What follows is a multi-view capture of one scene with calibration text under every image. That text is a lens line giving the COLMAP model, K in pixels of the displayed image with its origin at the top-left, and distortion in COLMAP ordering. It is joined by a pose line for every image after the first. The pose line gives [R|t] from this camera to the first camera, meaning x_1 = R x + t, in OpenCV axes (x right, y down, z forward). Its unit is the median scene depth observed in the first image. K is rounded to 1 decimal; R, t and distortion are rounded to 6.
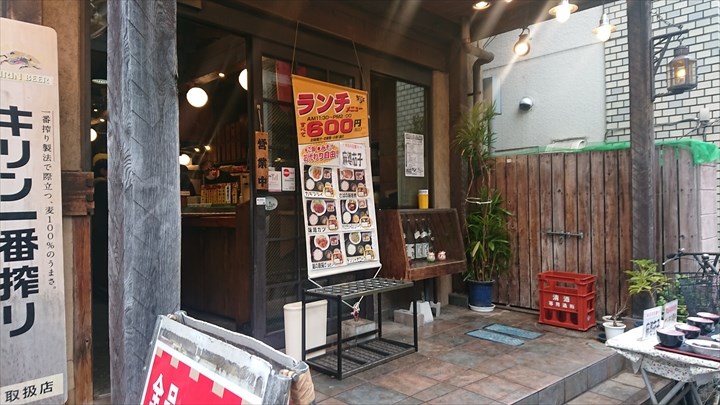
lens RADIAL K [[486.3, 0, 360.4], [0, 486.3, 204.8], [0, 0, 1]] dist [0.066984, -0.001545]
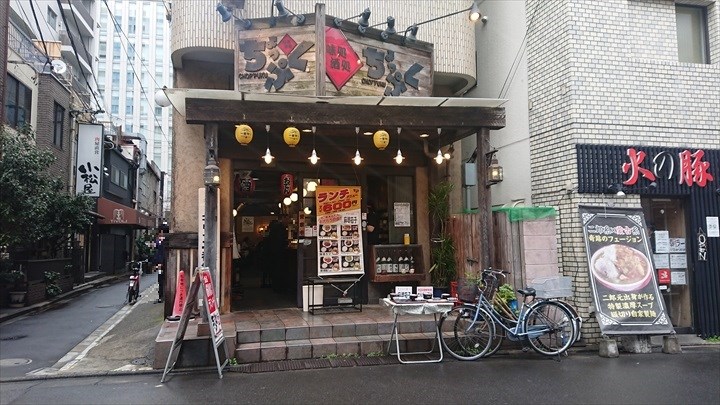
lens RADIAL K [[486.3, 0, 359.6], [0, 486.3, 199.9], [0, 0, 1]] dist [0.066984, -0.001545]
pose [[0.875649, -0.036900, -0.481537, 1.041177], [-0.000124, 0.997060, -0.076630, -0.022904], [0.482949, 0.067161, 0.873069, -0.805731]]
